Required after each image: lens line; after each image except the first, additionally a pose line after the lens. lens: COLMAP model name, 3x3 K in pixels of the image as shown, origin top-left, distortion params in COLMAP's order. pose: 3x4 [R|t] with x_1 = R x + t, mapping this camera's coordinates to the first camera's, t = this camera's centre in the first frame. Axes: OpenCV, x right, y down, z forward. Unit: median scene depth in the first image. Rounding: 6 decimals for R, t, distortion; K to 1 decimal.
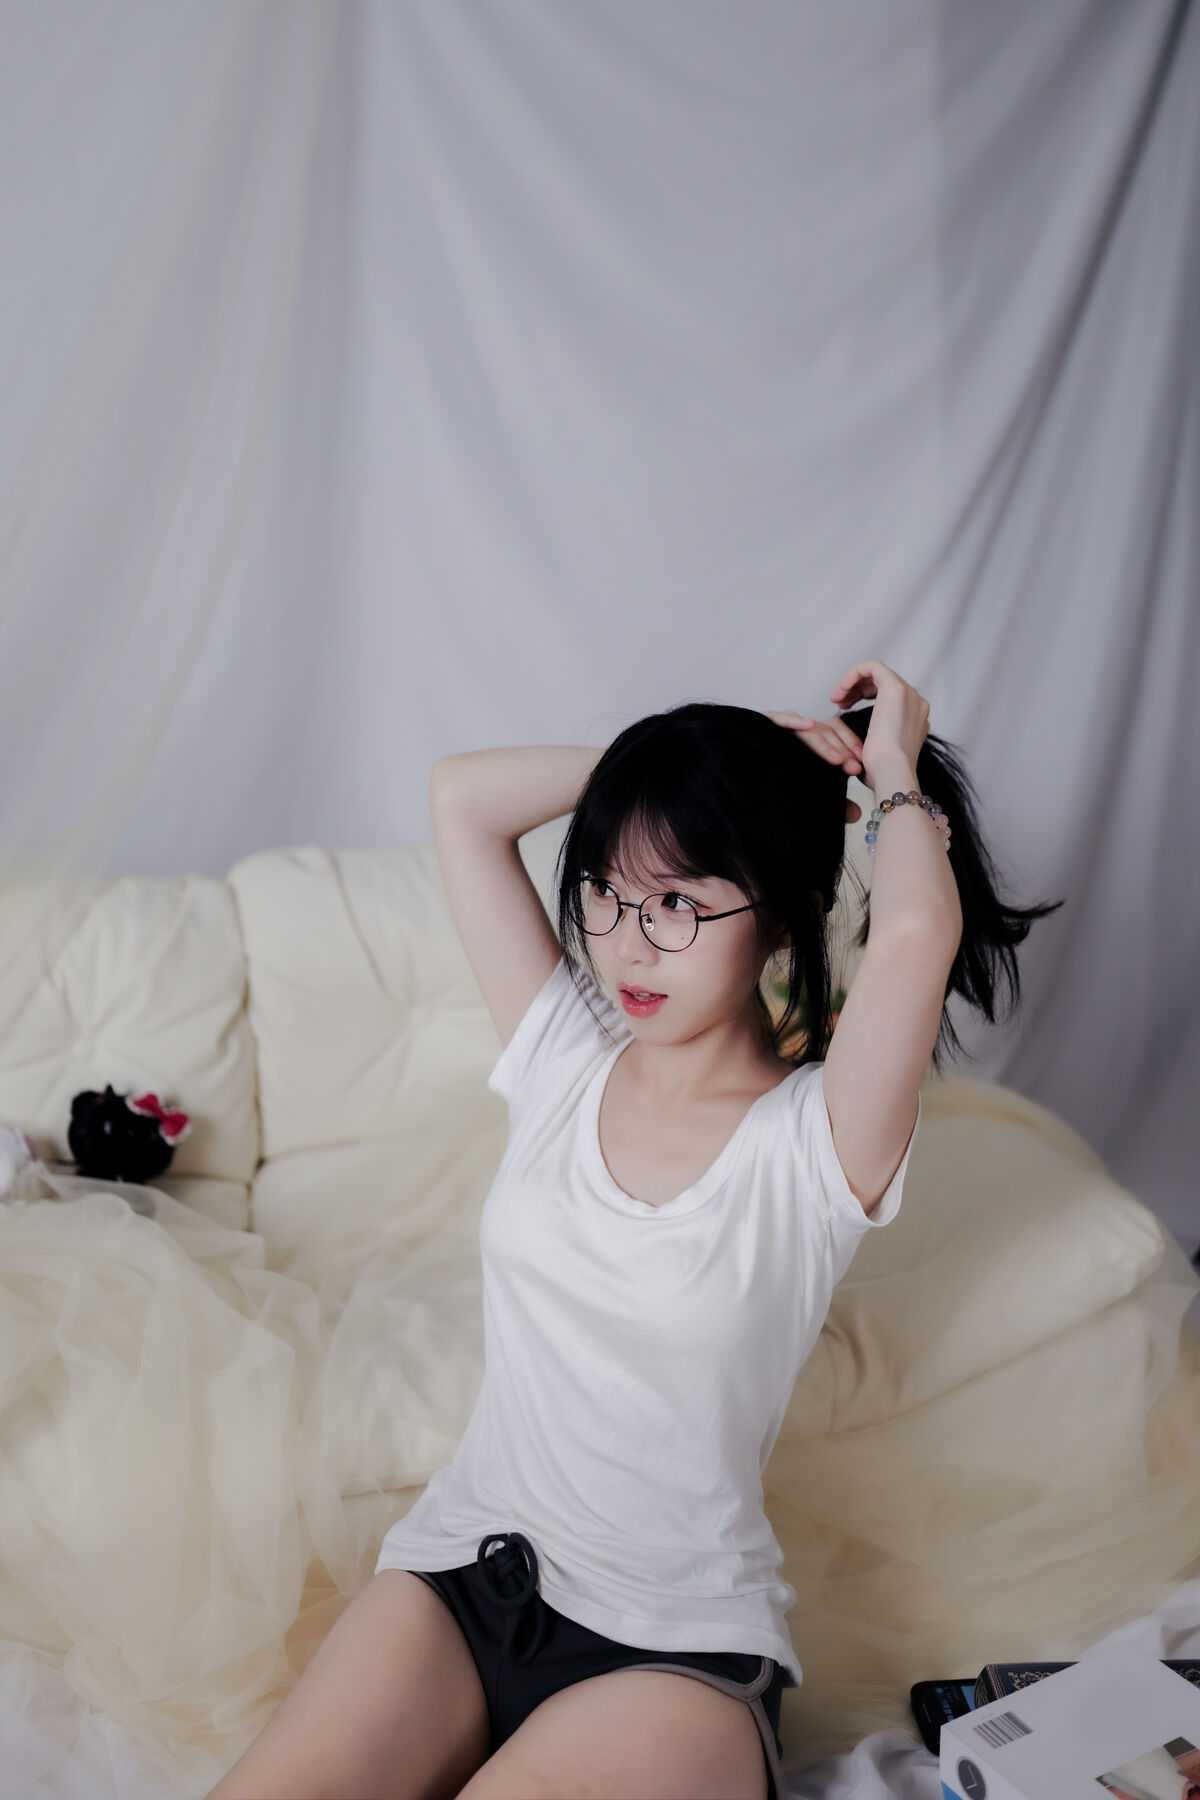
lens RADIAL K [[1733.5, 0, 594.7], [0, 1733.5, 914.1], [0, 0, 1]] dist [-0.005574, 0.000000]
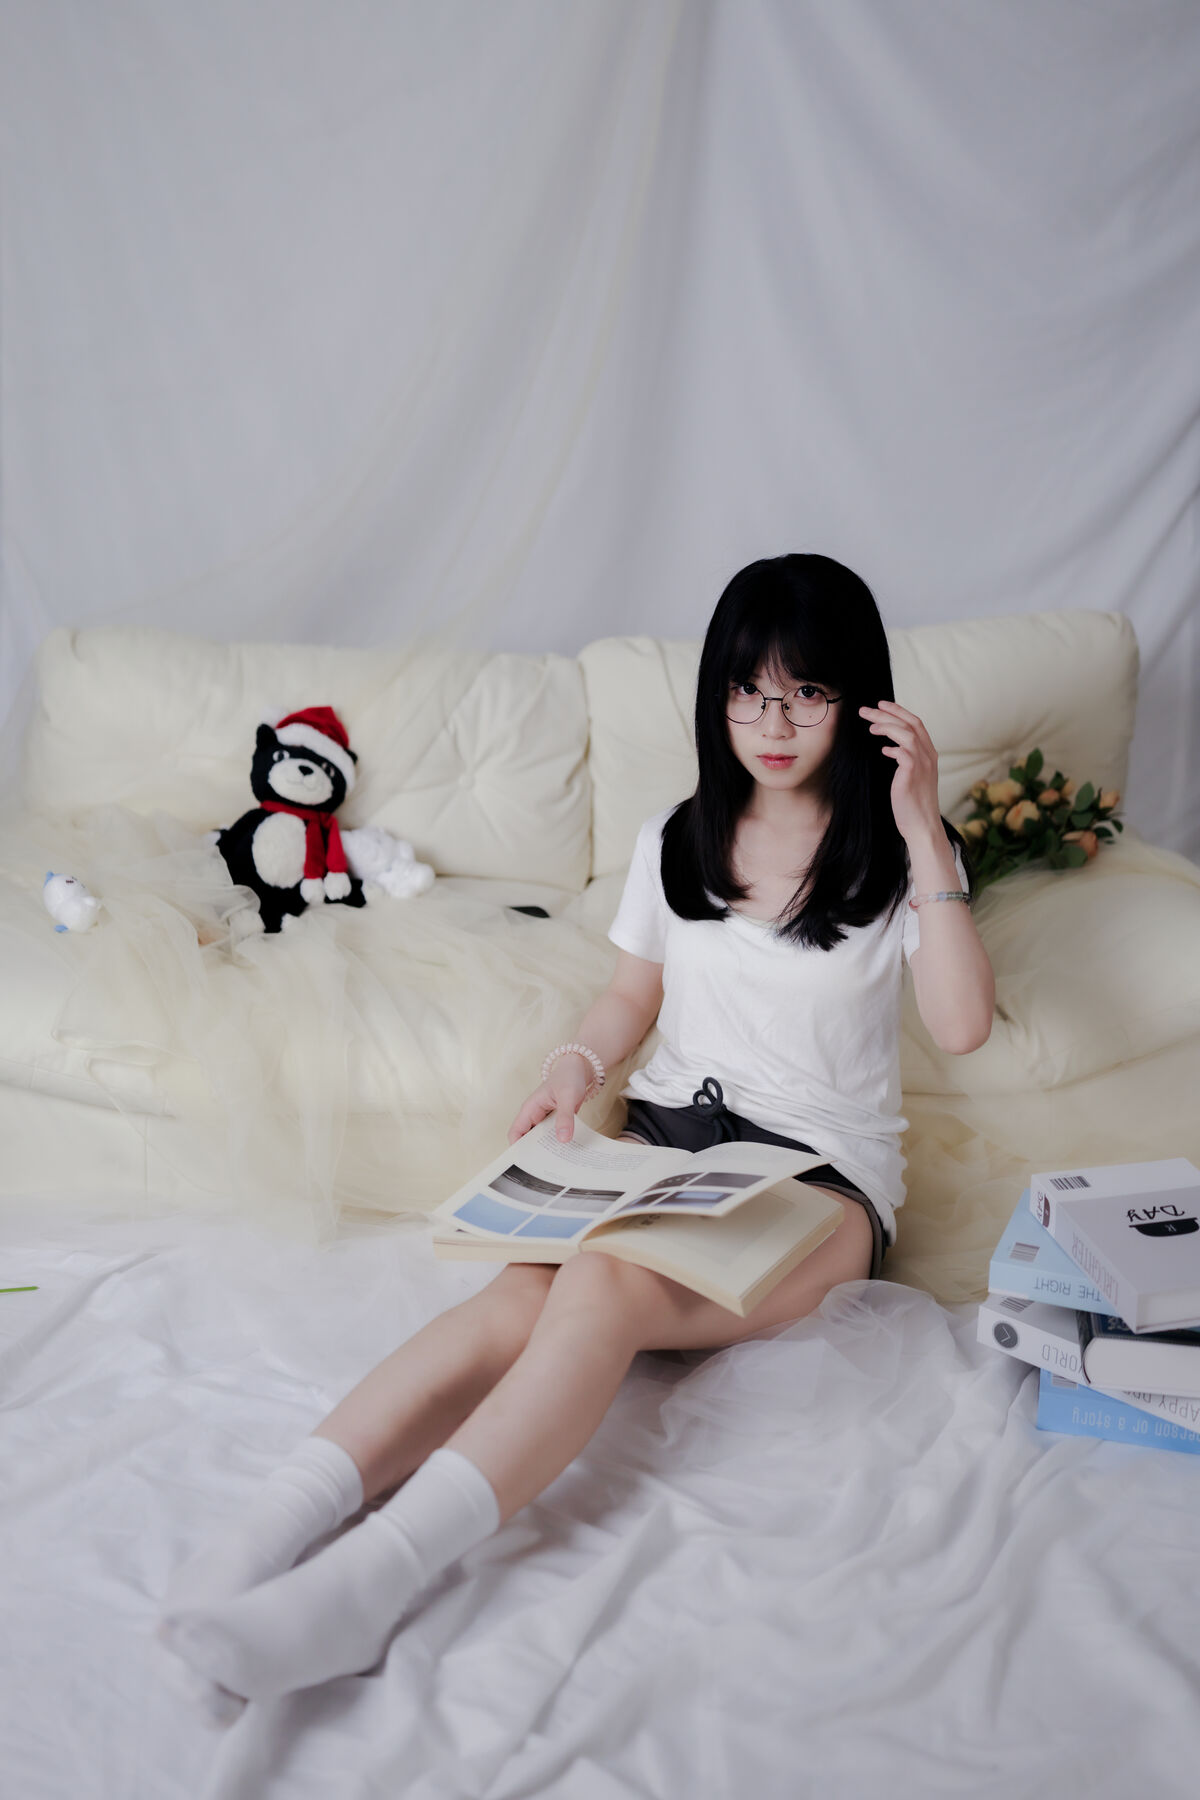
lens RADIAL K [[1733.5, 0, 602.1], [0, 1733.5, 912.1], [0, 0, 1]] dist [-0.005574, 0.000000]
pose [[0.983477, 0.073620, -0.165391, 0.034729], [-0.054677, 0.991707, 0.116305, 0.016911], [0.172581, -0.105340, 0.979346, -0.293000]]
